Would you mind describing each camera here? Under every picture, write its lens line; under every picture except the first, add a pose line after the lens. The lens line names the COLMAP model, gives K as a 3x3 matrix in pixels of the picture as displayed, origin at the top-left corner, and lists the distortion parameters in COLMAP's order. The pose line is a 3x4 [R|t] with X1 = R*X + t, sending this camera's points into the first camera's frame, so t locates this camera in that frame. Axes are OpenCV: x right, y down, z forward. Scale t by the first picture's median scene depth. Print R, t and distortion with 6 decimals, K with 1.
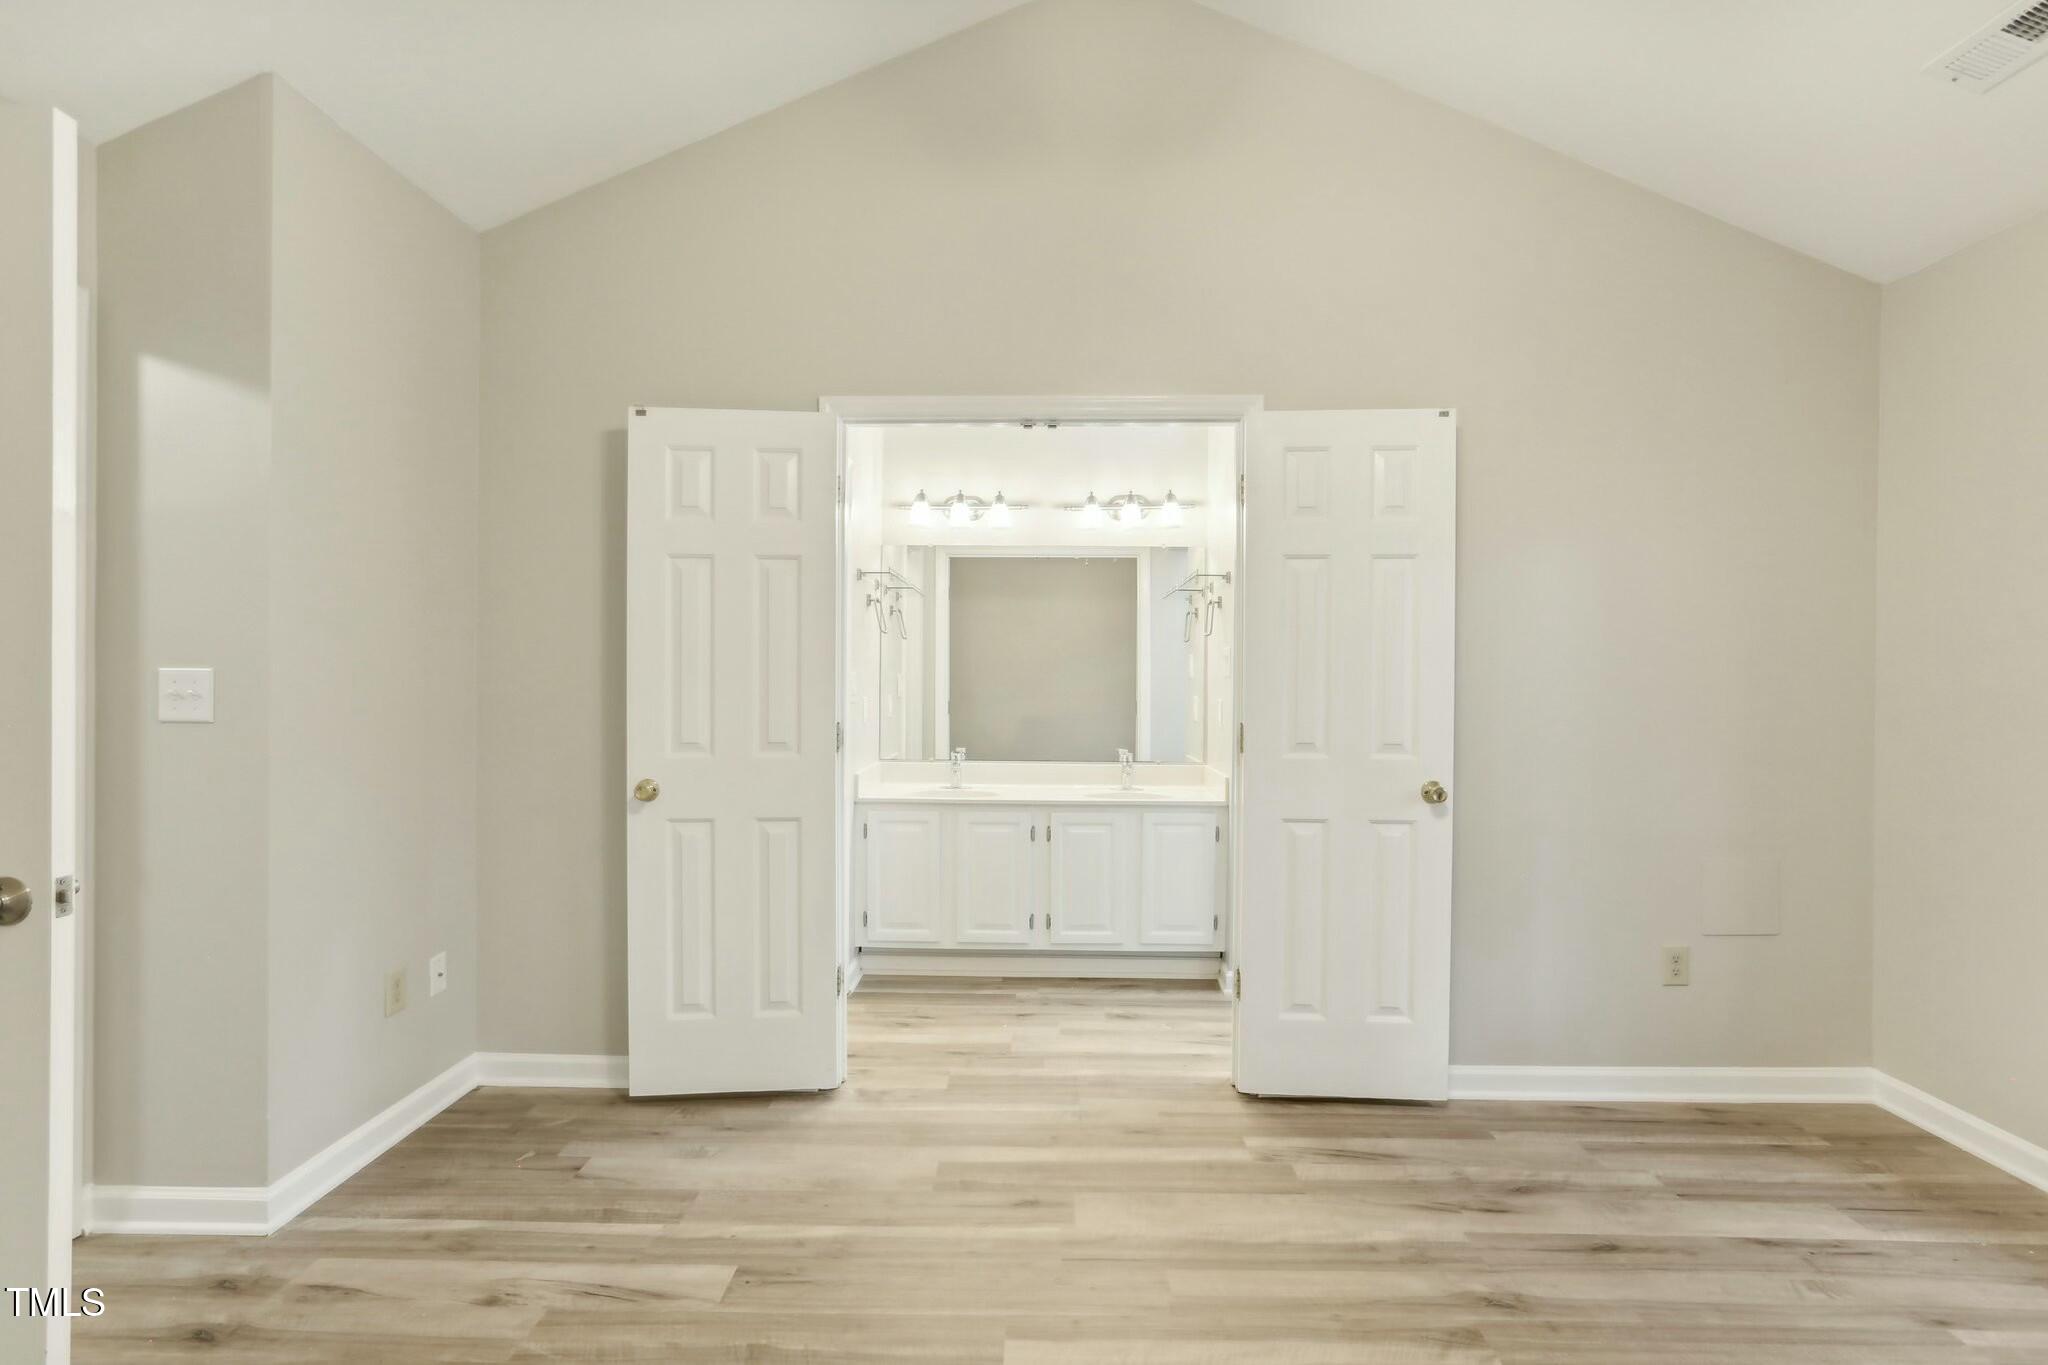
lens RADIAL K [[946.2, 0, 1028.9], [0, 946.2, 683.4], [0, 0, 1]] dist [-0.040817, 0.017646]
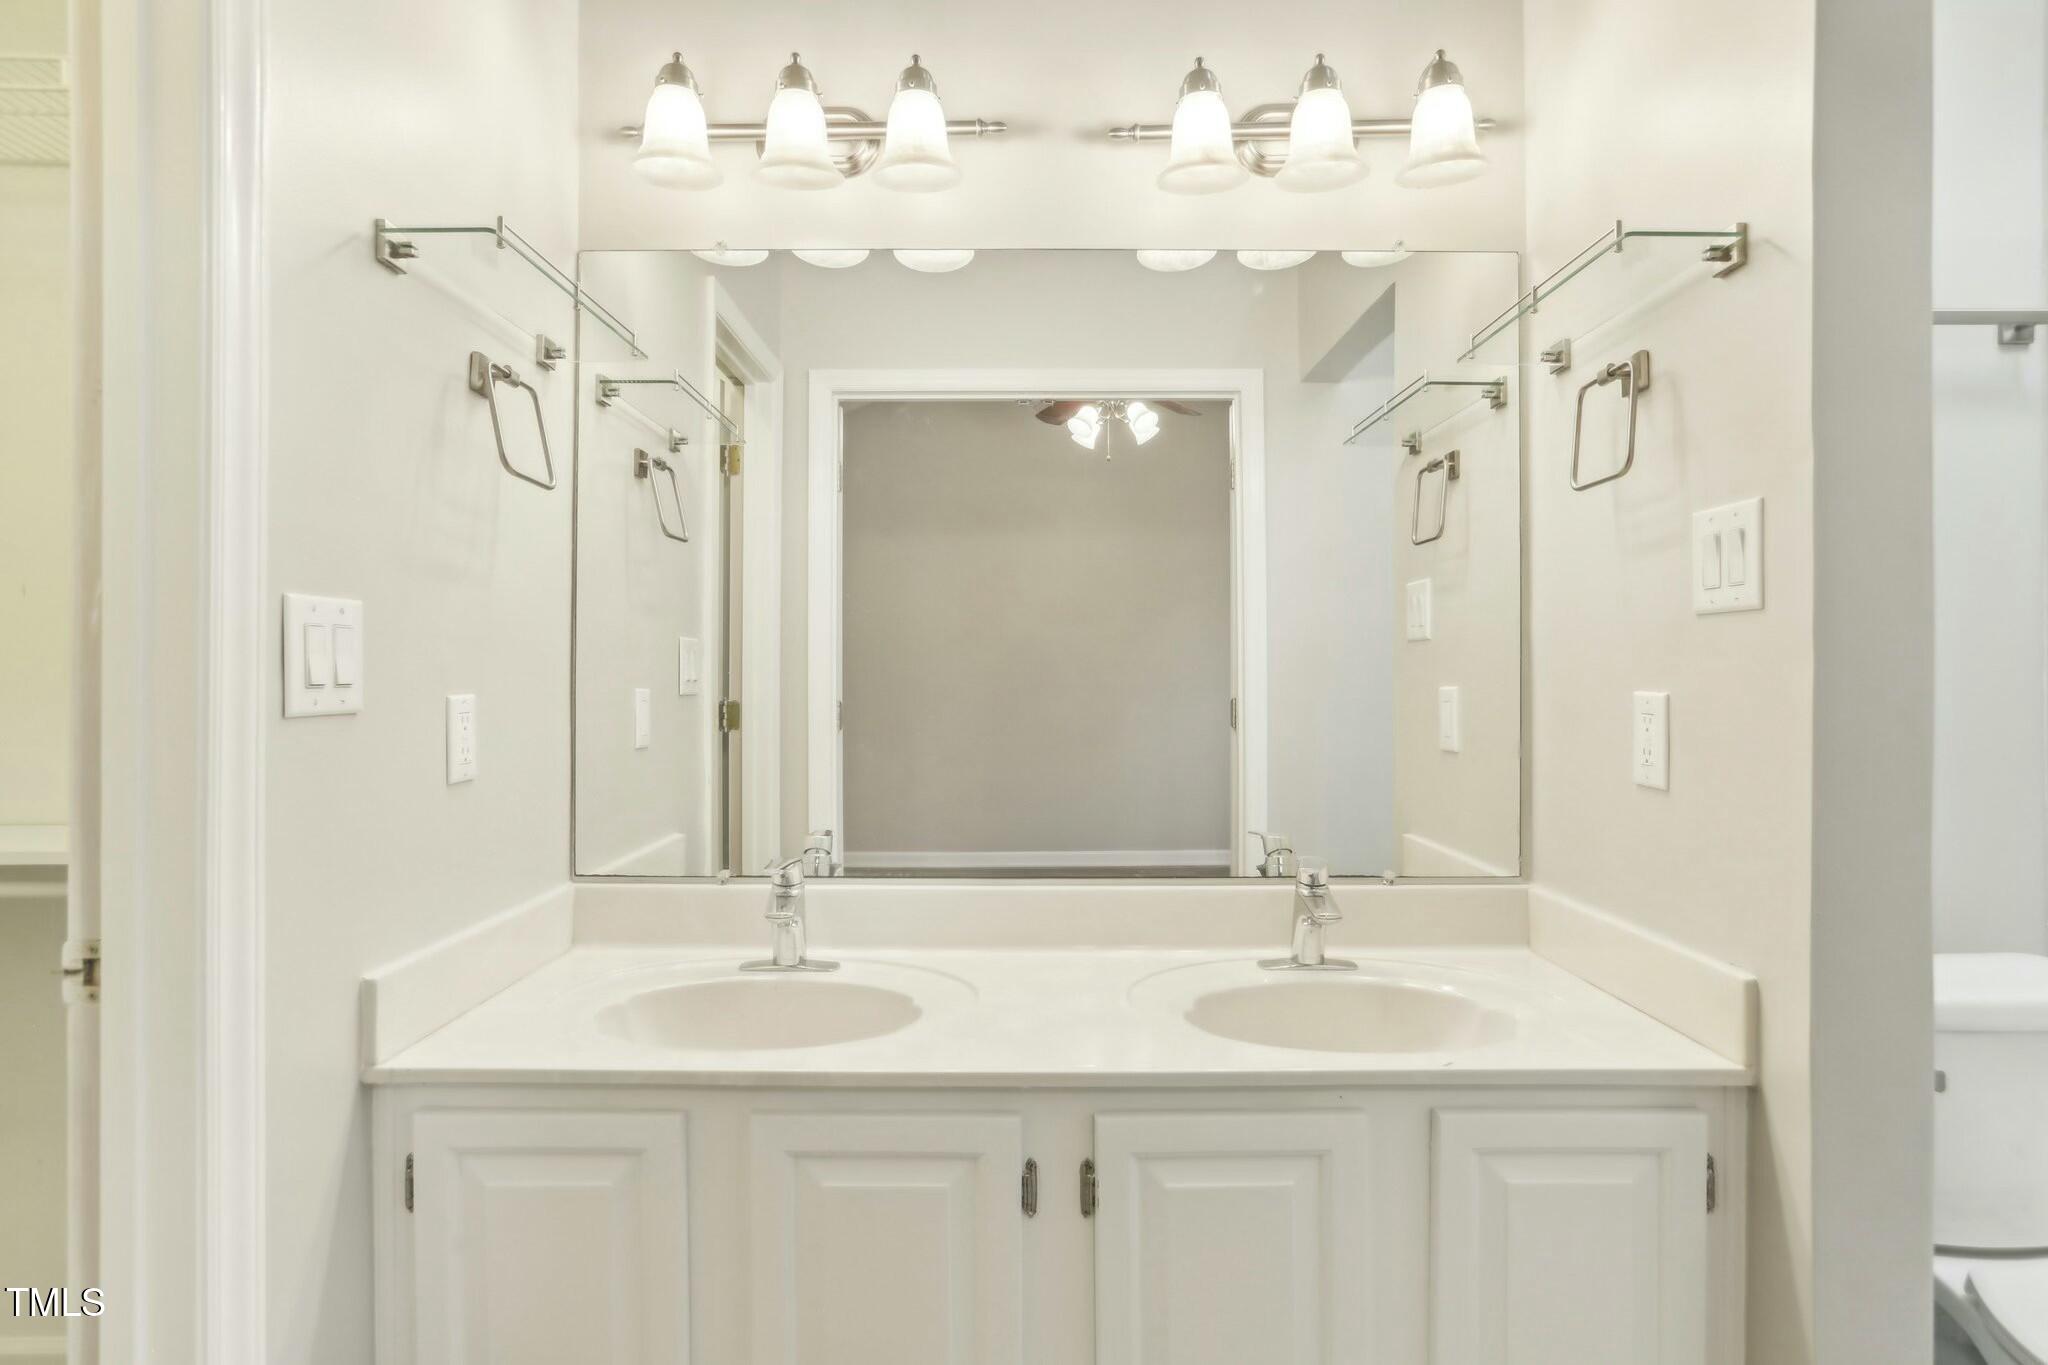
lens RADIAL K [[1112.7, 0, 1024.0], [0, 1112.7, 682.5], [0, 0, 1]] dist [-0.000446, 0.000045]
pose [[0.999804, -0.007009, 0.018541, -0.003569], [0.006985, 0.999975, 0.001391, 0.018539], [-0.018550, -0.001262, 0.999827, 0.979623]]
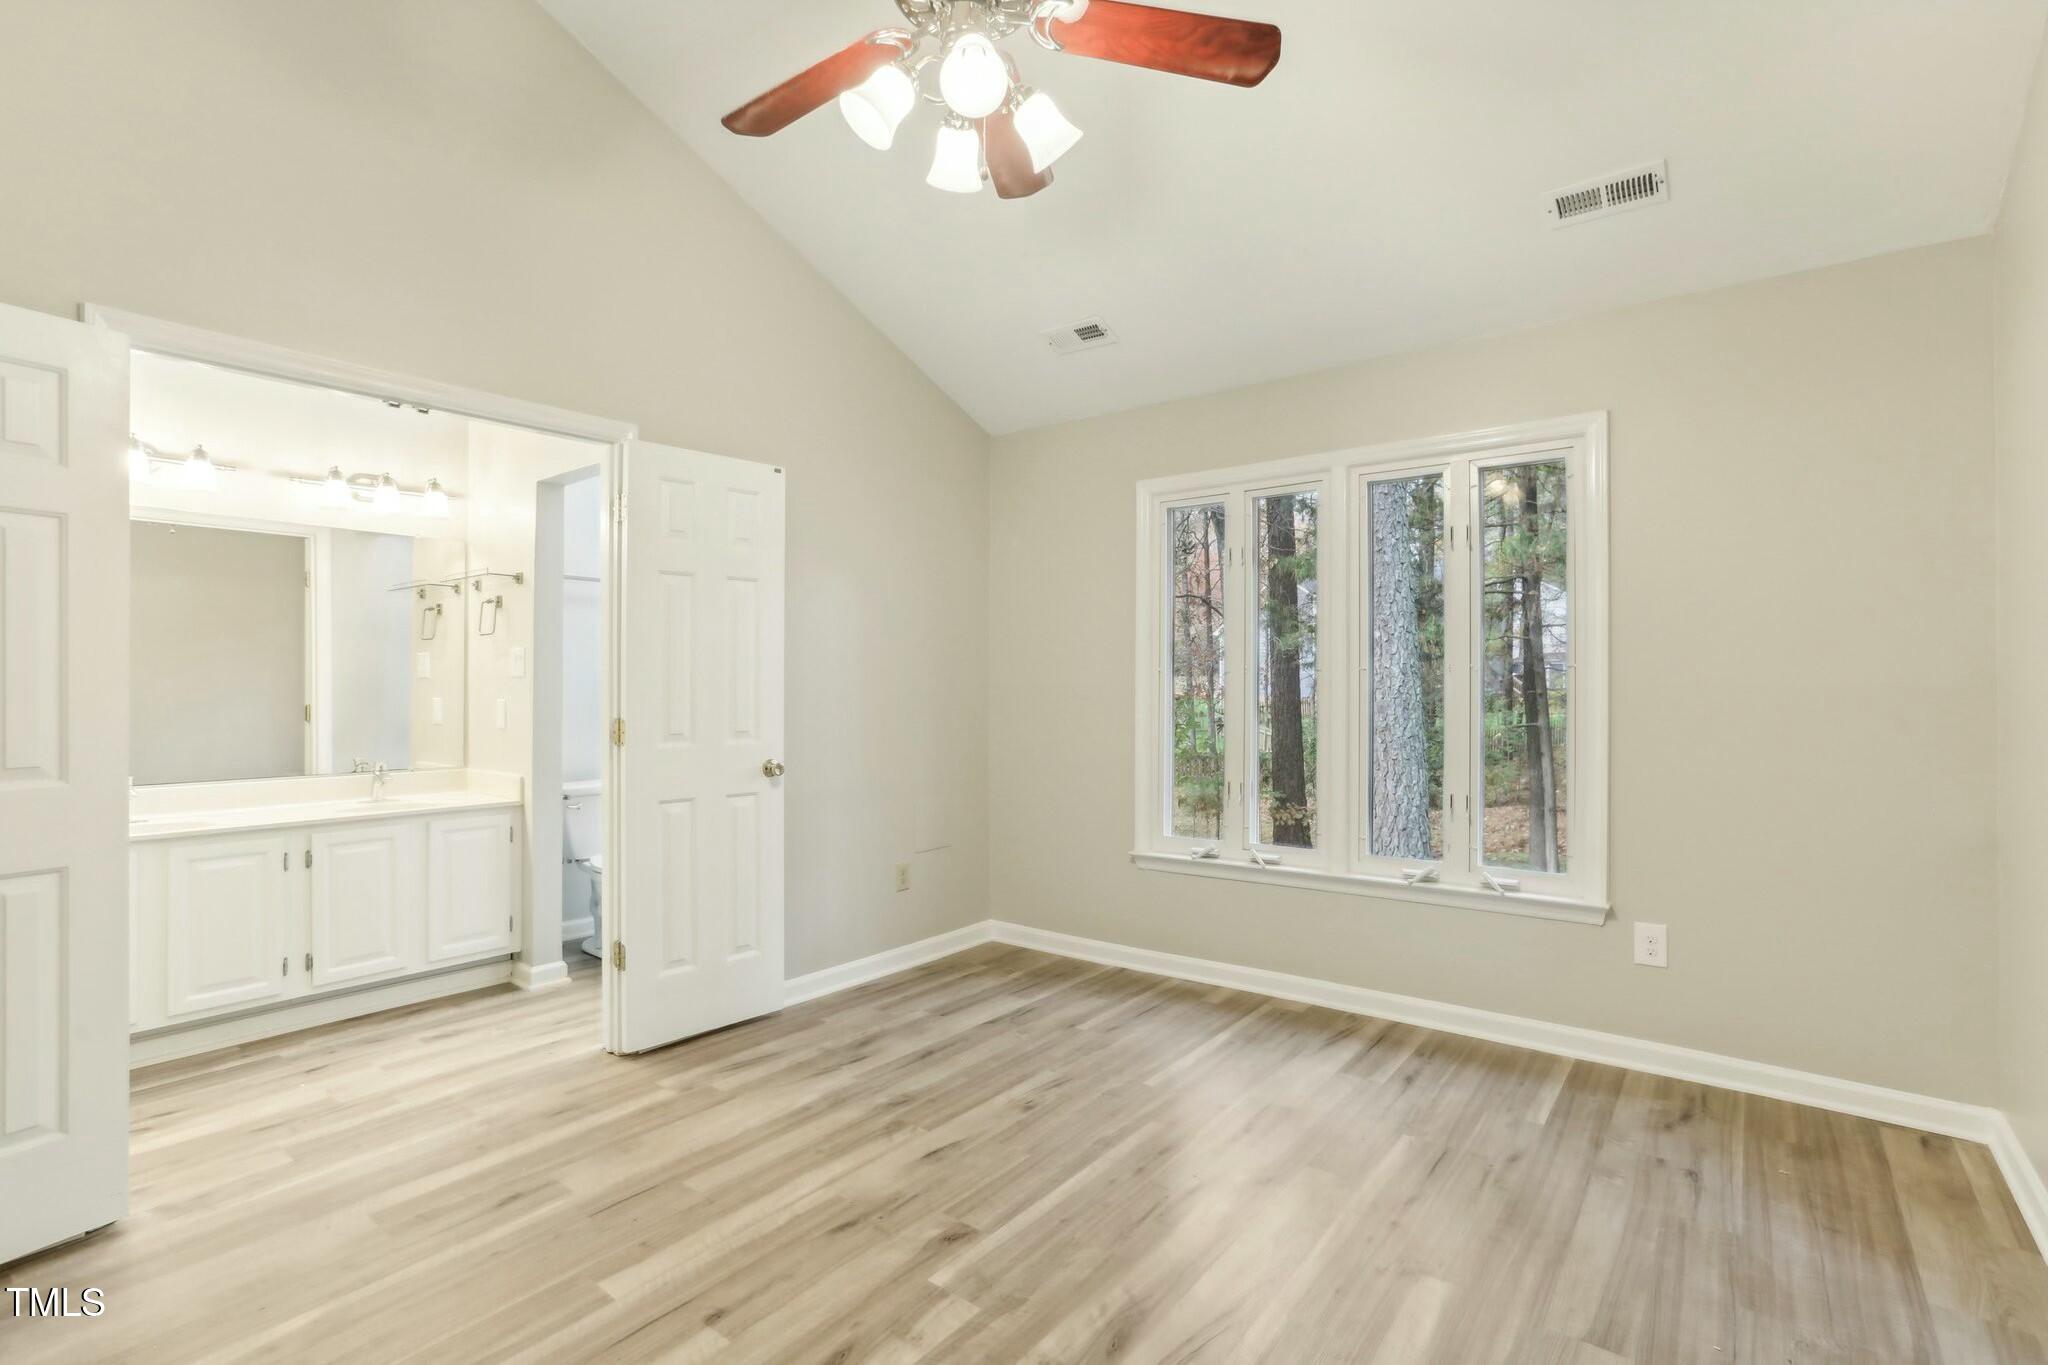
lens RADIAL K [[946.2, 0, 1028.9], [0, 946.2, 683.4], [0, 0, 1]] dist [-0.040817, 0.017646]
pose [[0.596393, -0.005853, 0.802671, -0.379690], [0.003896, 0.999983, 0.004397, -0.002637], [-0.802683, 0.000505, 0.596406, -0.038154]]
